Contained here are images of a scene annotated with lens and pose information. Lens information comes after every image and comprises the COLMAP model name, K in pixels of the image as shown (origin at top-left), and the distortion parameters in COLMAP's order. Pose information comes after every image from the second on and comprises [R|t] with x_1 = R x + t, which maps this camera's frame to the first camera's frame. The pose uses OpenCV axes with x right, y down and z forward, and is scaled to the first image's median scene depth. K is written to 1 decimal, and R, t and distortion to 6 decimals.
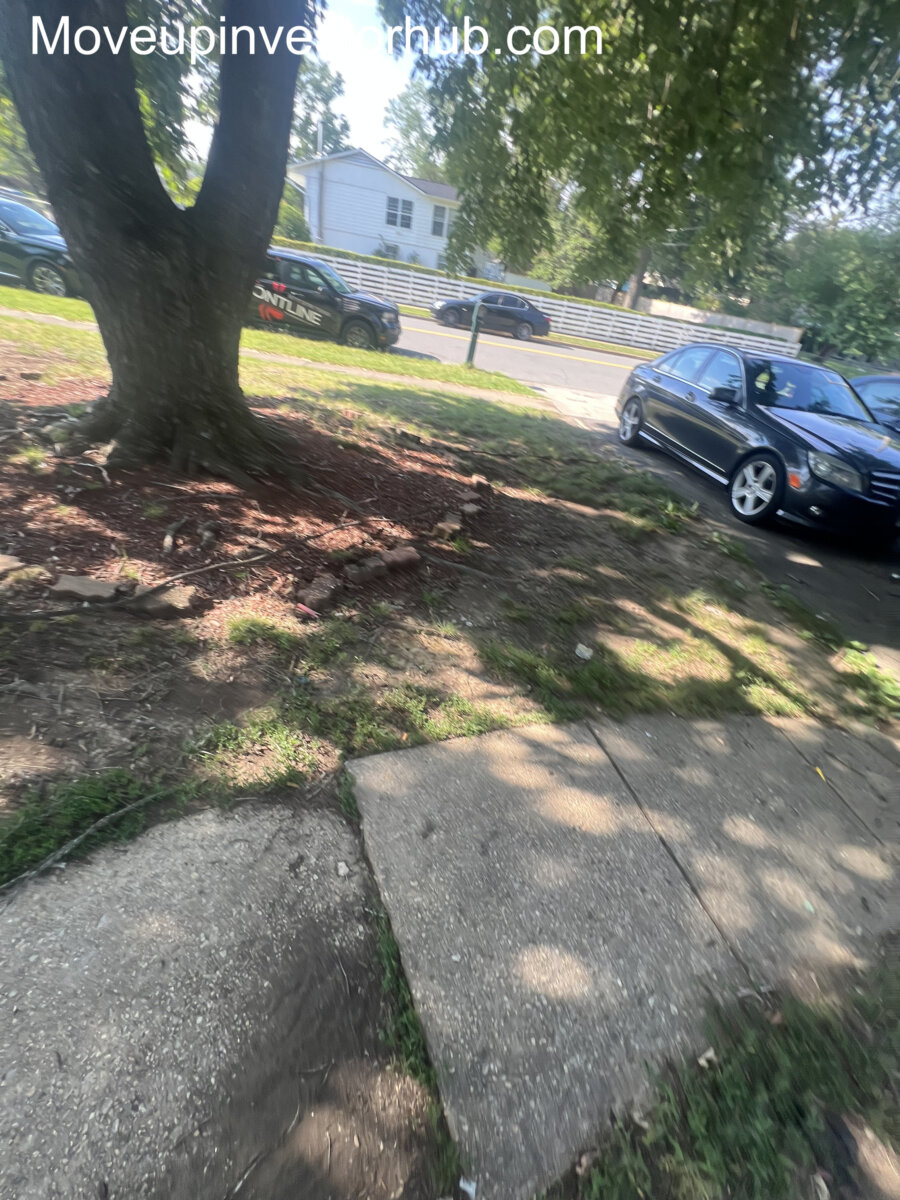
lens RADIAL K [[484.0, 0, 452.1], [0, 484.0, 602.8], [0, 0, 1]] dist [-0.002594, -0.000793]
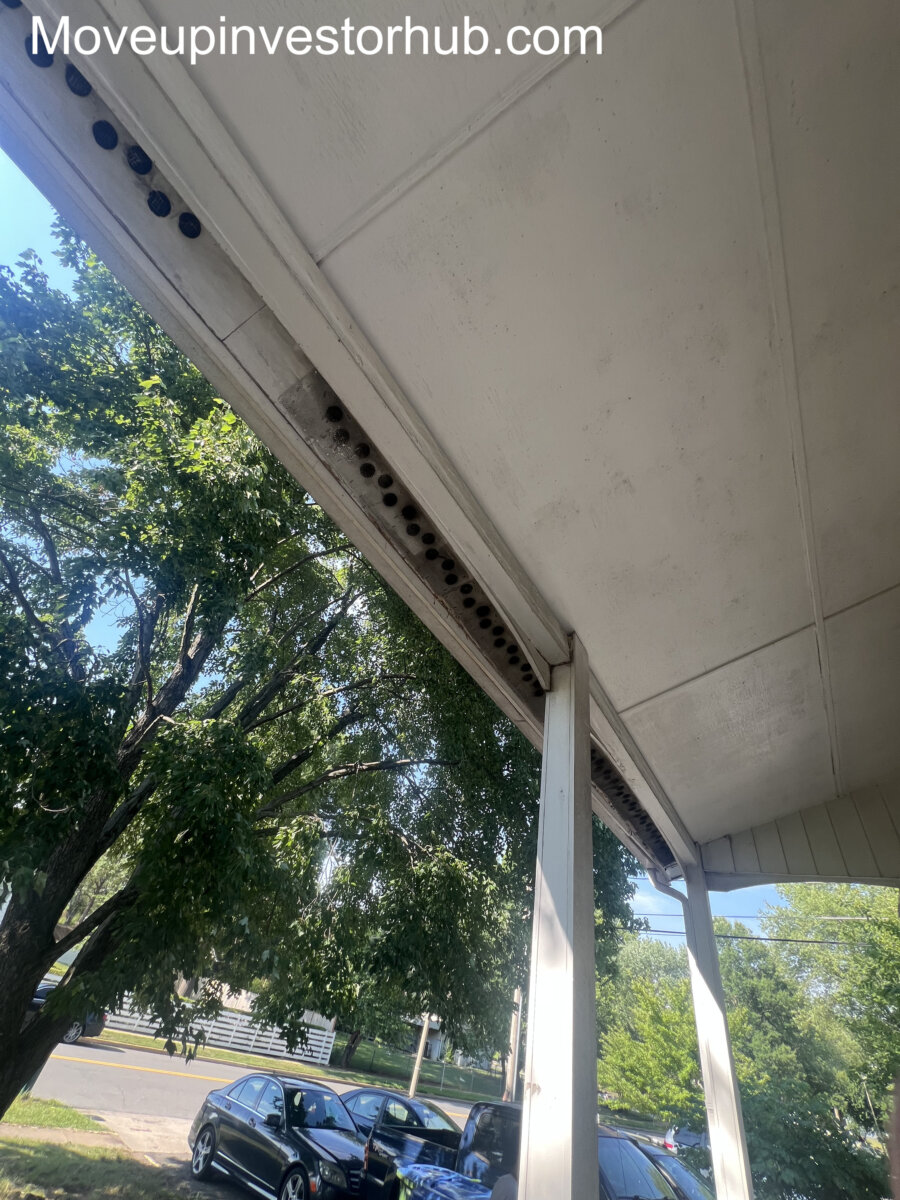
lens RADIAL K [[484.0, 0, 450.8], [0, 484.0, 603.7], [0, 0, 1]] dist [-0.002594, -0.000793]
pose [[0.743861, 0.423950, 0.516660, -0.388929], [0.327353, 0.442857, -0.834696, 0.237450], [-0.582676, 0.790028, 0.190643, -0.707055]]
